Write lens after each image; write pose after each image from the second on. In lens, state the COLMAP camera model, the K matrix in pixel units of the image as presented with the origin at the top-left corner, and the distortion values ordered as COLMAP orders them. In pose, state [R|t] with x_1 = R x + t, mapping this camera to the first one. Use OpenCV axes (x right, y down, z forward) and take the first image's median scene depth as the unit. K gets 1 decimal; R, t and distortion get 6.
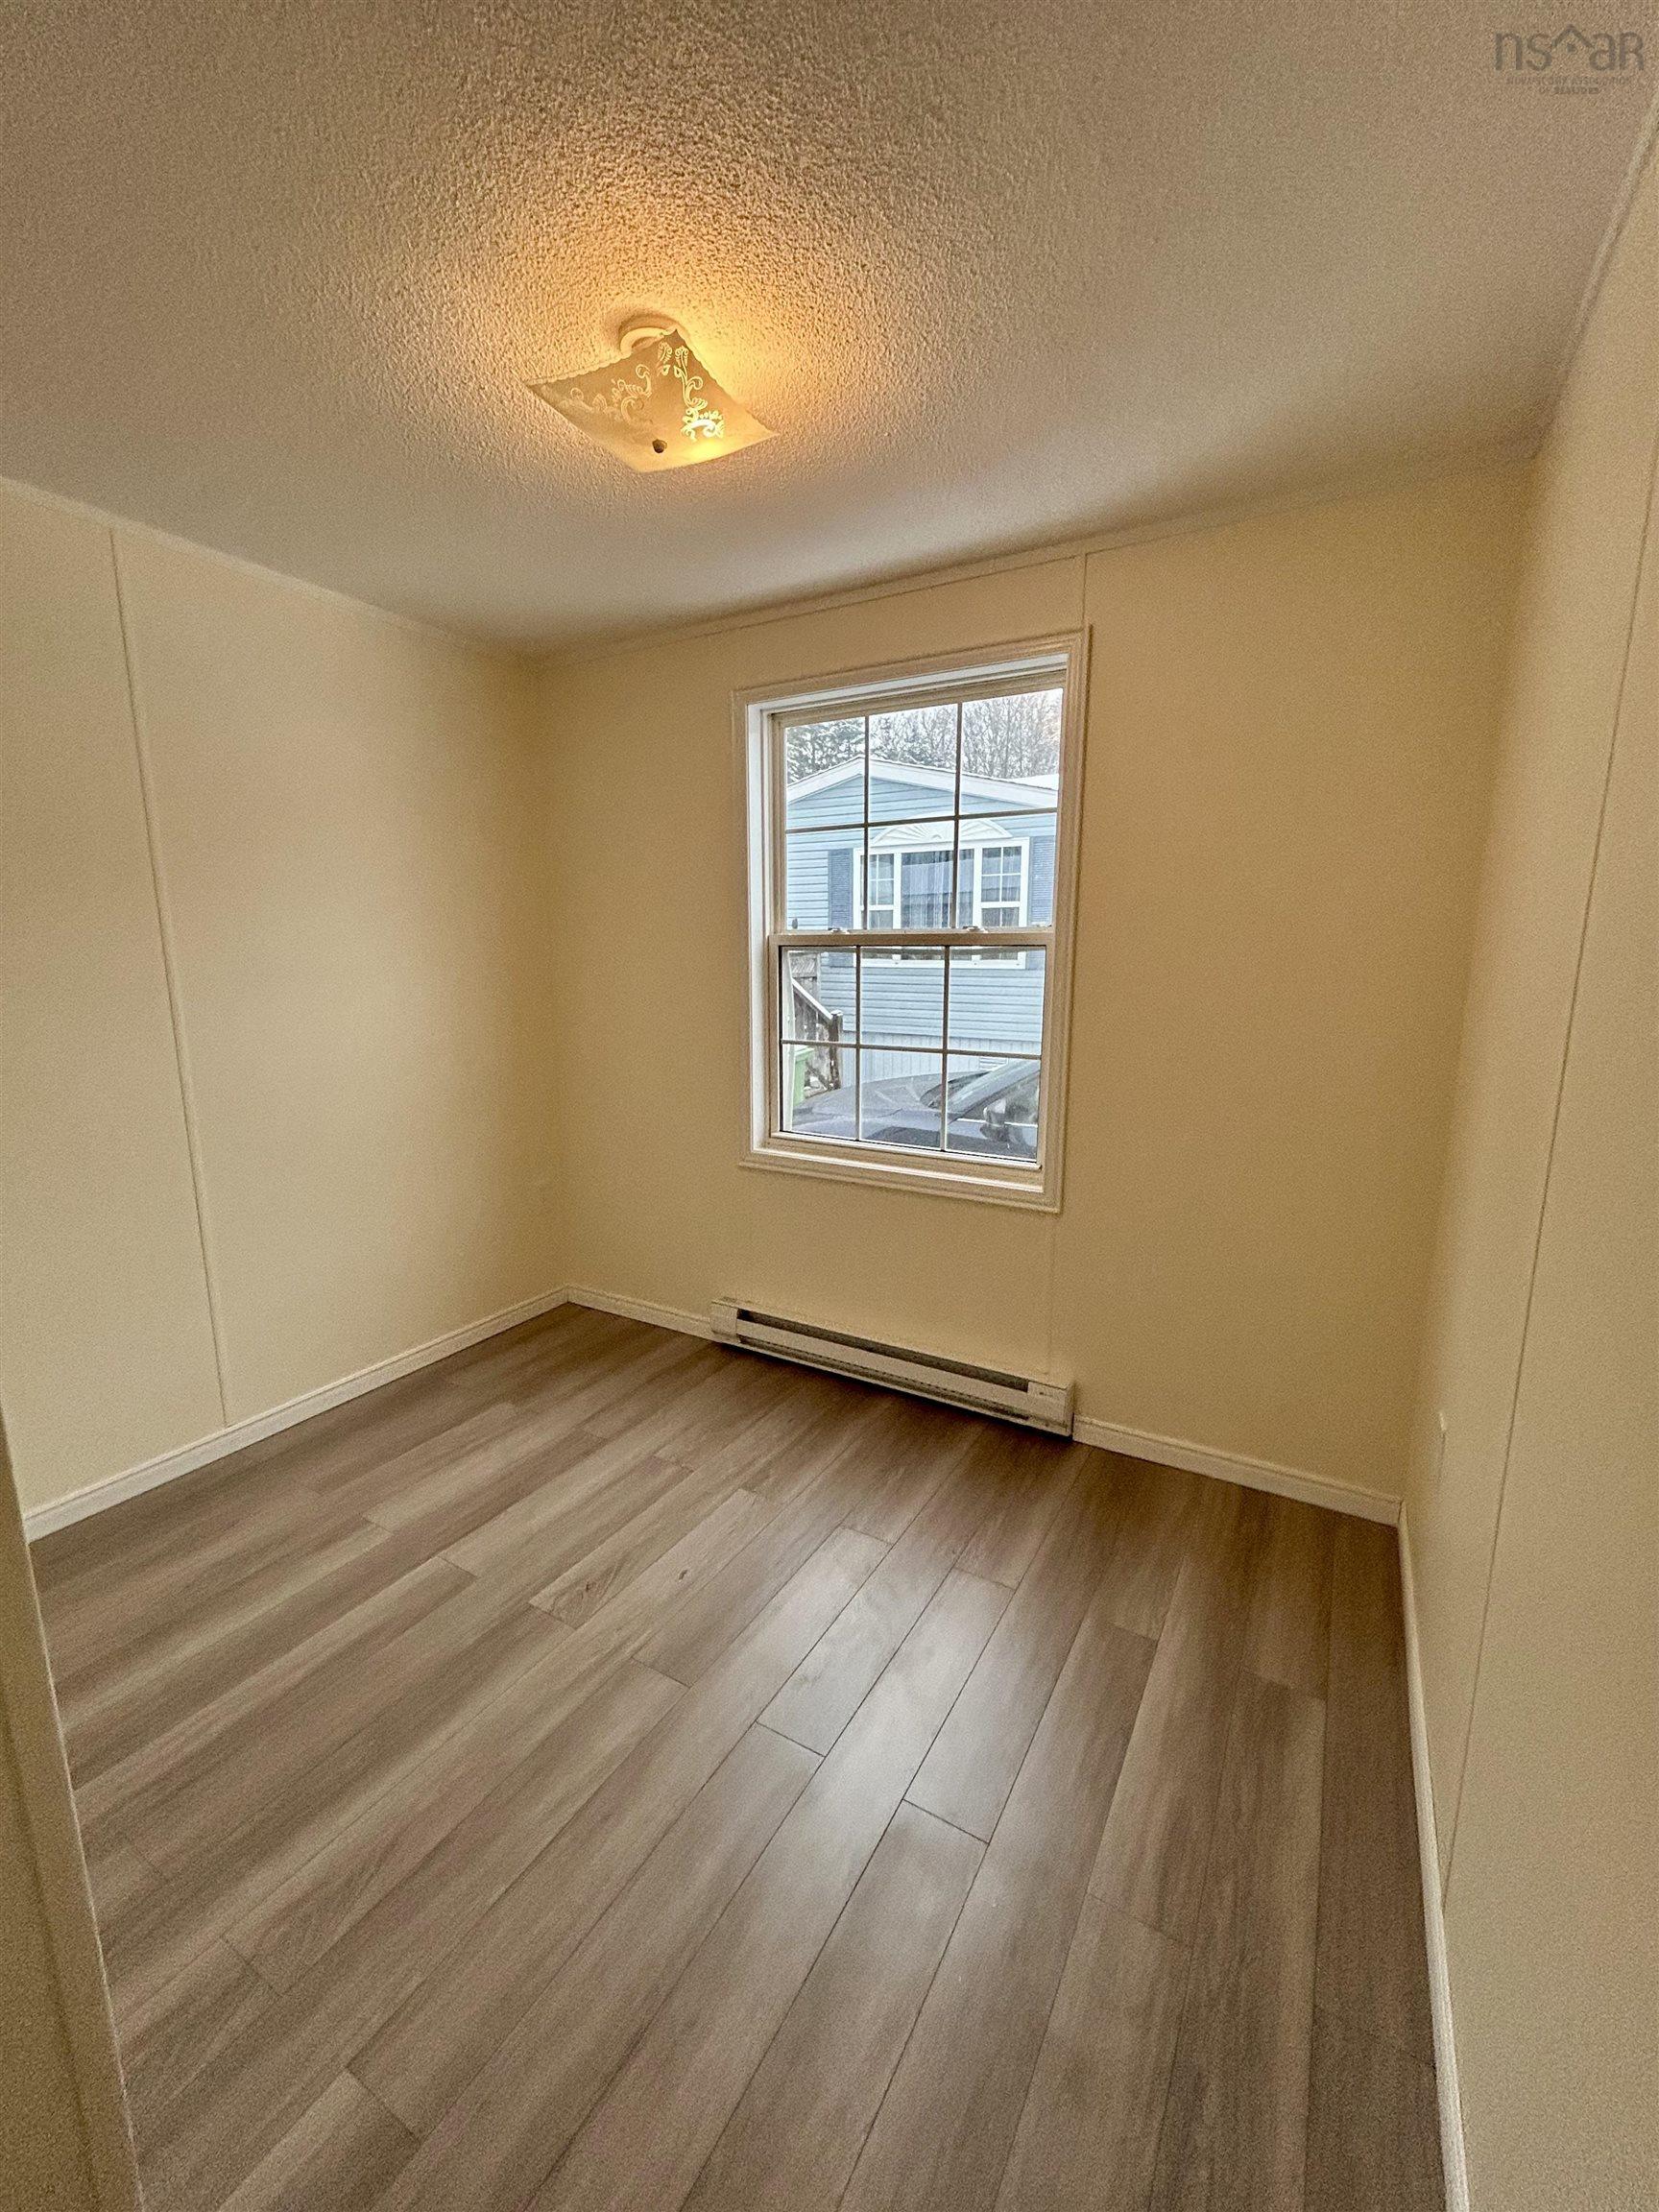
lens RADIAL K [[896.4, 0, 830.8], [0, 896.4, 1103.7], [0, 0, 1]] dist [0.000387, 0.001055]
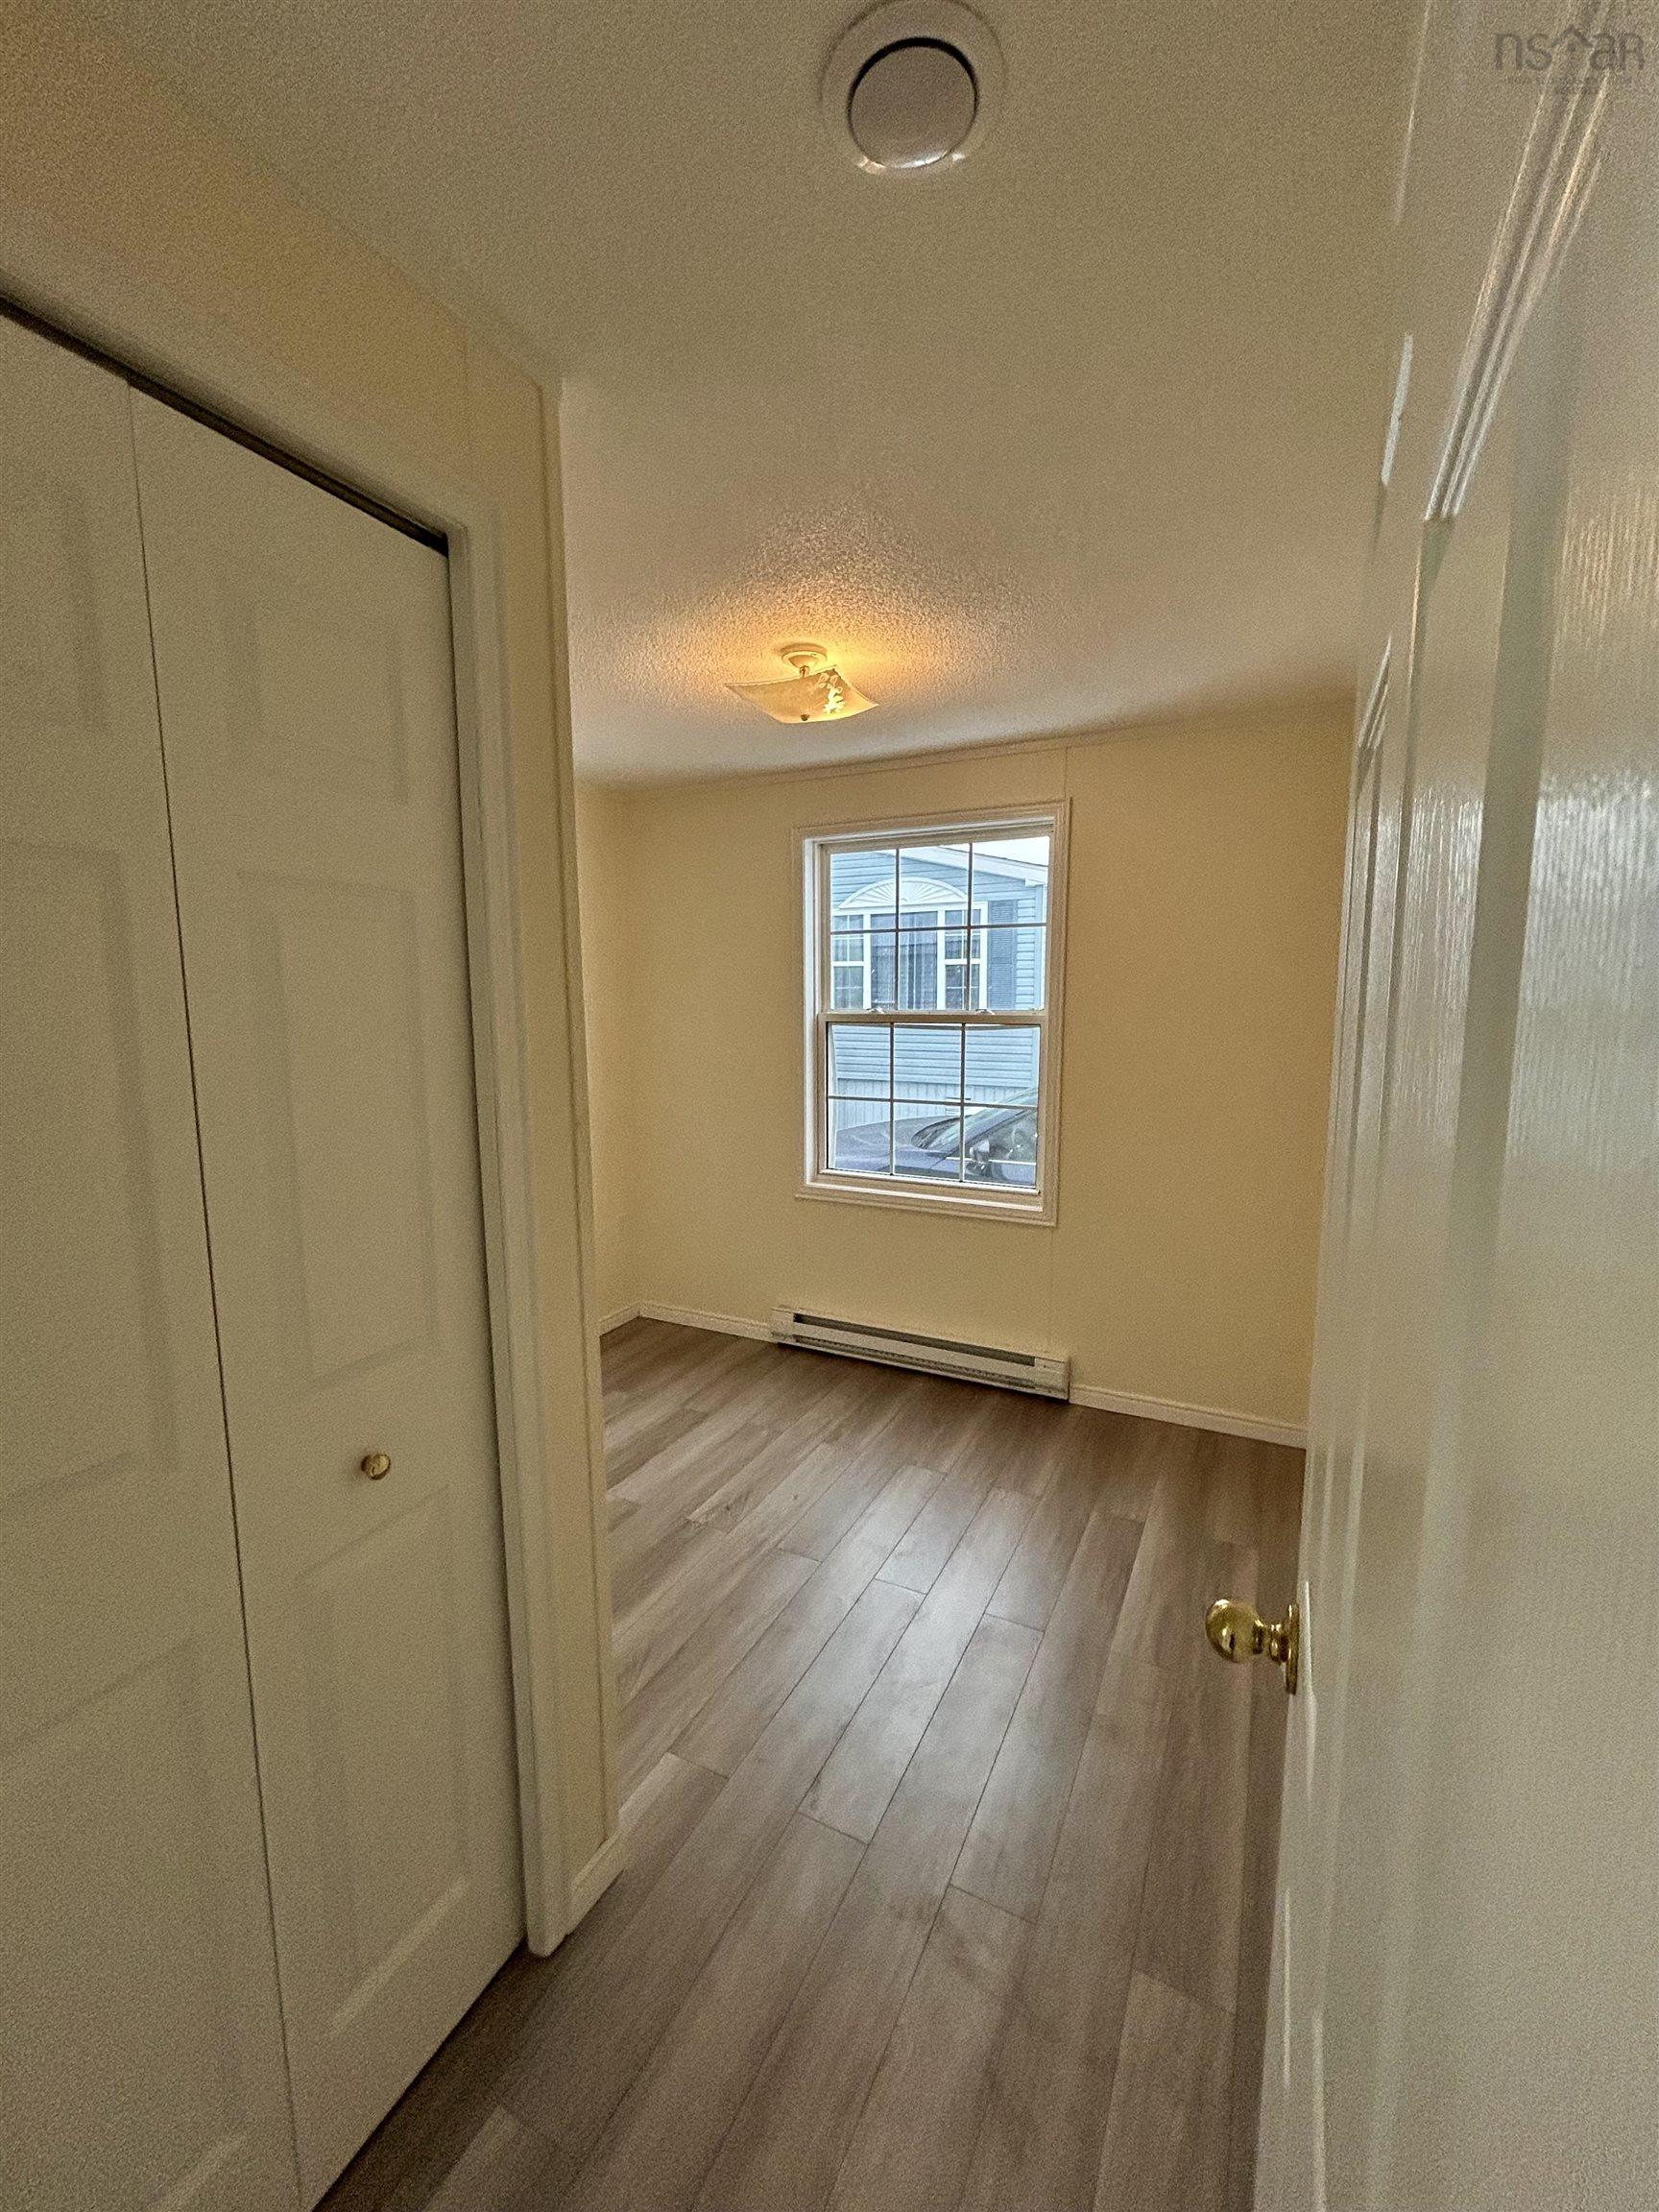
lens RADIAL K [[896.4, 0, 830.8], [0, 896.4, 1103.7], [0, 0, 1]] dist [0.000387, 0.001055]
pose [[0.998302, -0.011959, 0.057010, -0.145787], [0.014595, 0.998832, -0.046054, -0.002199], [-0.056393, 0.046807, 0.997311, -0.299074]]
